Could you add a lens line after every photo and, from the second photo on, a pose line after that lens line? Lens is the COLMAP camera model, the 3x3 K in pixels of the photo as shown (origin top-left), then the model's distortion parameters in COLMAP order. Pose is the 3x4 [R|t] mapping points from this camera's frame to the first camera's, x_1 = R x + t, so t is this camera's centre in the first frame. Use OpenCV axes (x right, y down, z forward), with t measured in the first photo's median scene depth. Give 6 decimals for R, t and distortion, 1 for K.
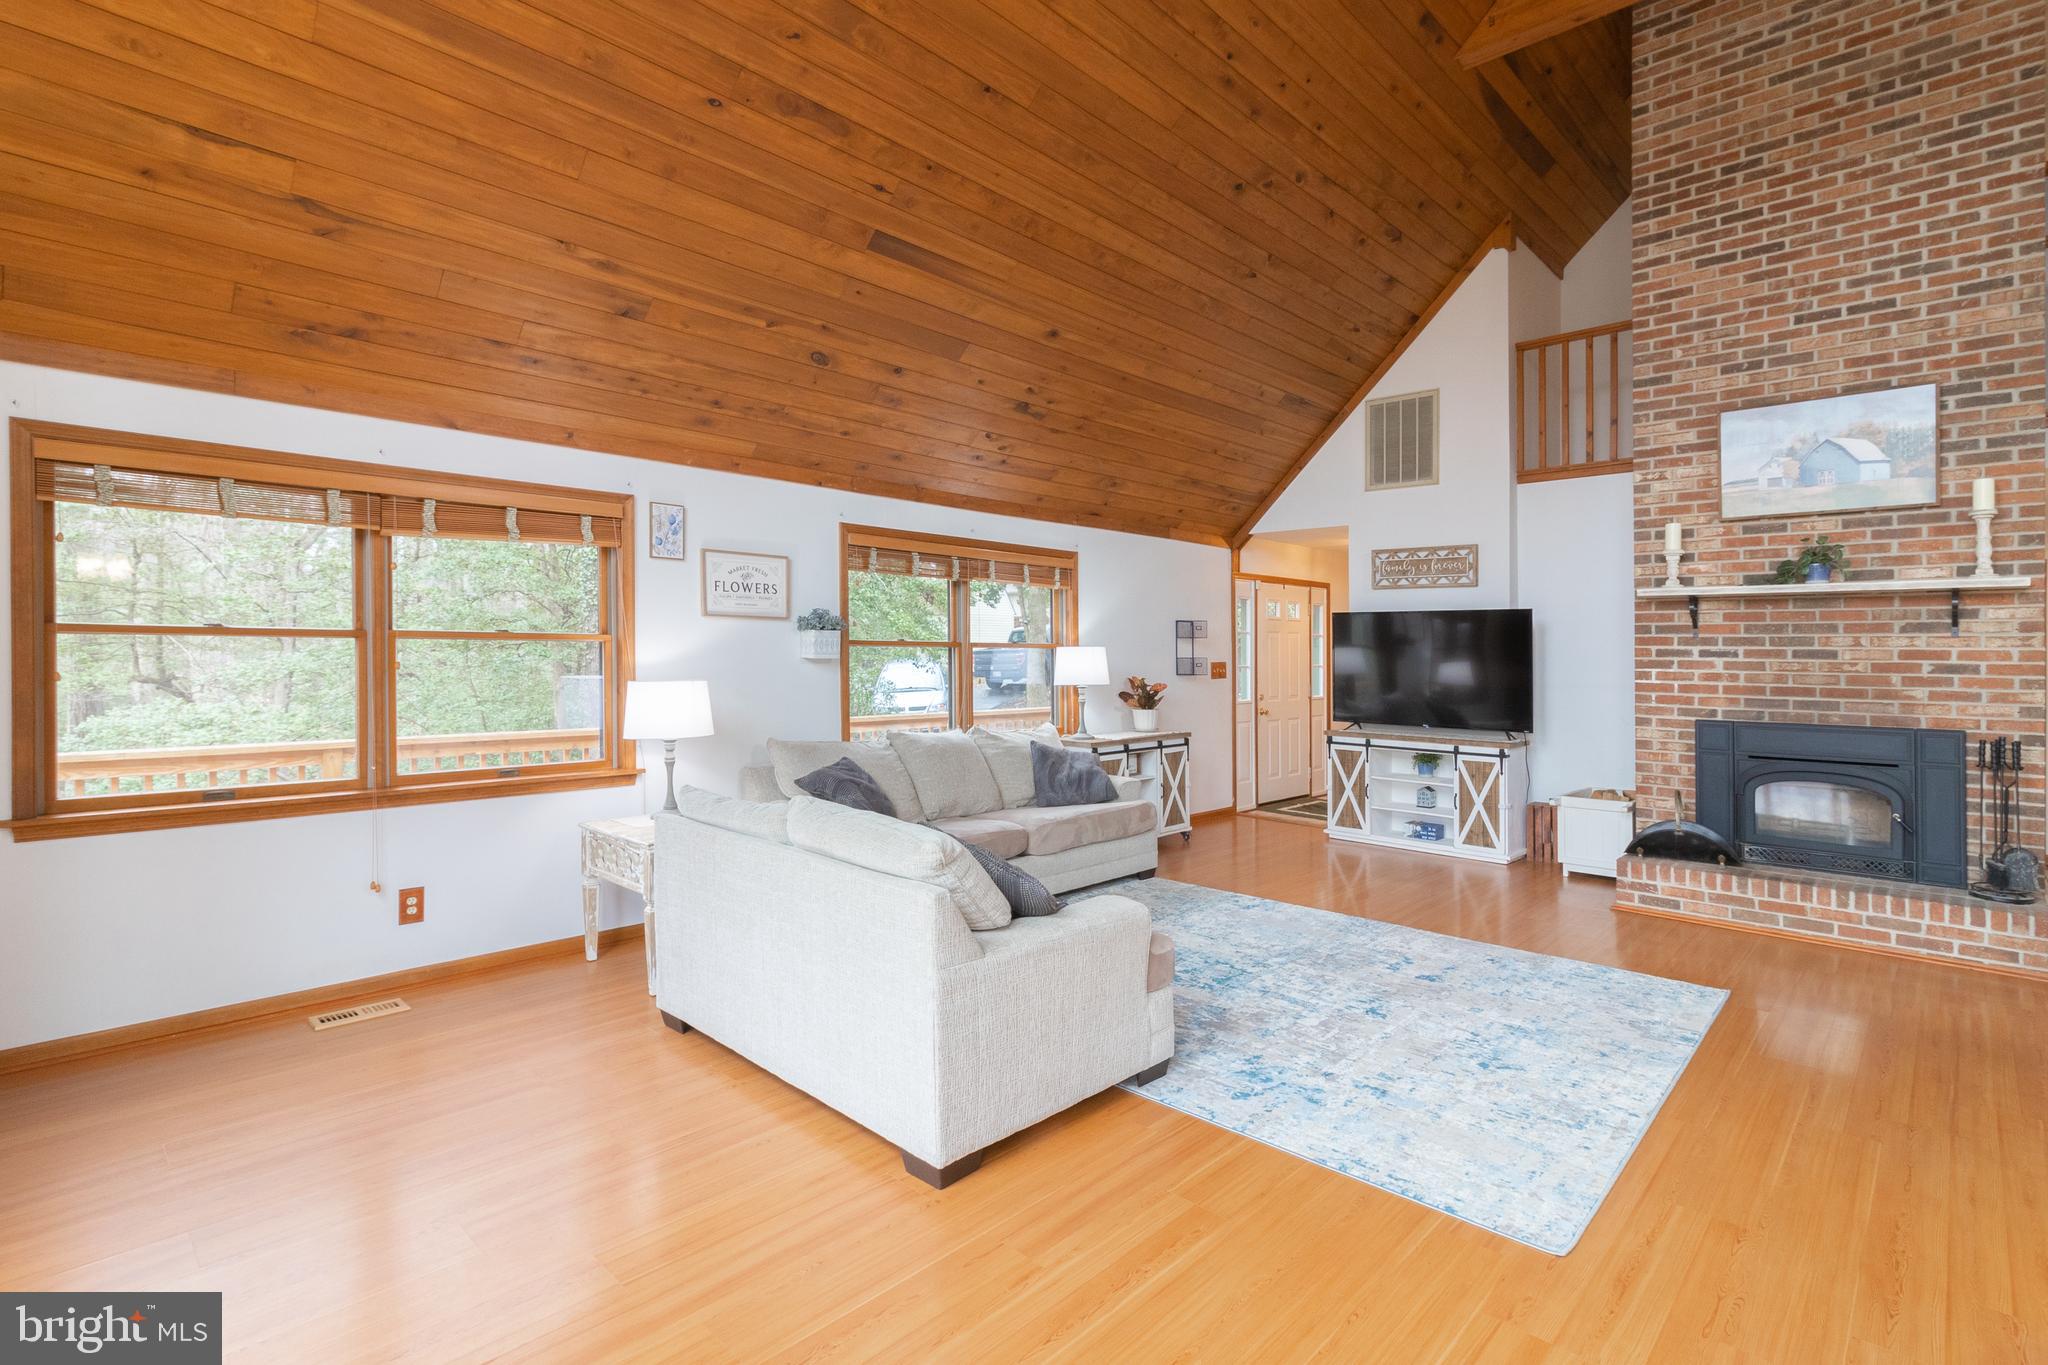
lens RADIAL K [[976.9, 0, 1075.4], [0, 976.9, 644.9], [0, 0, 1]] dist [0.001163, 0.001157]
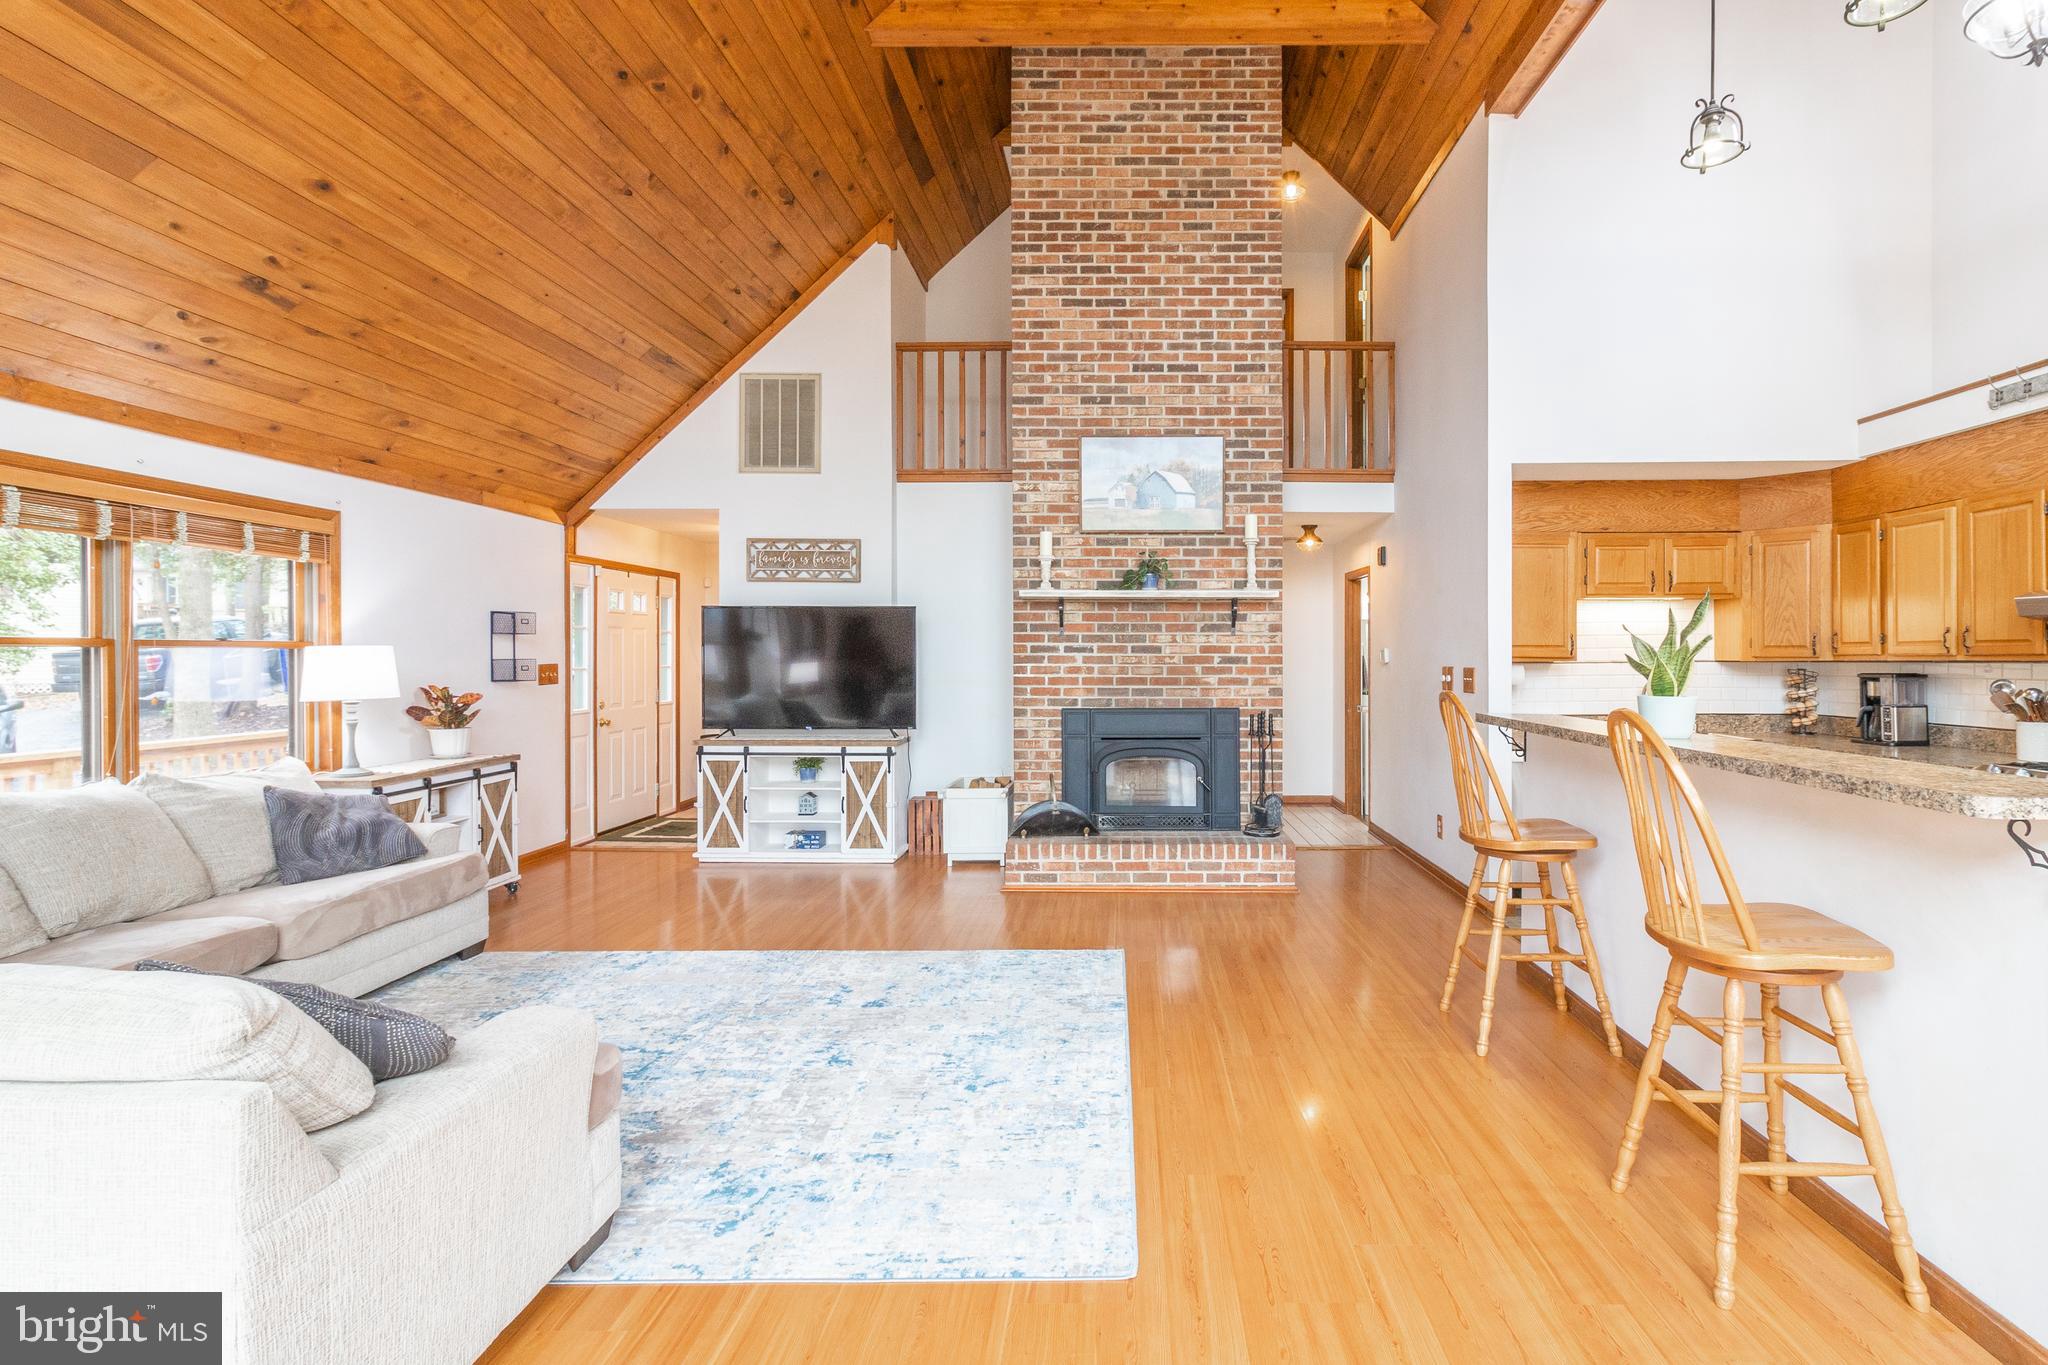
lens RADIAL K [[976.9, 0, 1118.1], [0, 976.9, 636.9], [0, 0, 1]] dist [0.001163, 0.001157]
pose [[0.745827, 0.002684, 0.666134, -0.061816], [0.001589, 0.999982, -0.005809, 0.001012], [-0.666137, 0.005391, 0.745809, 0.121491]]
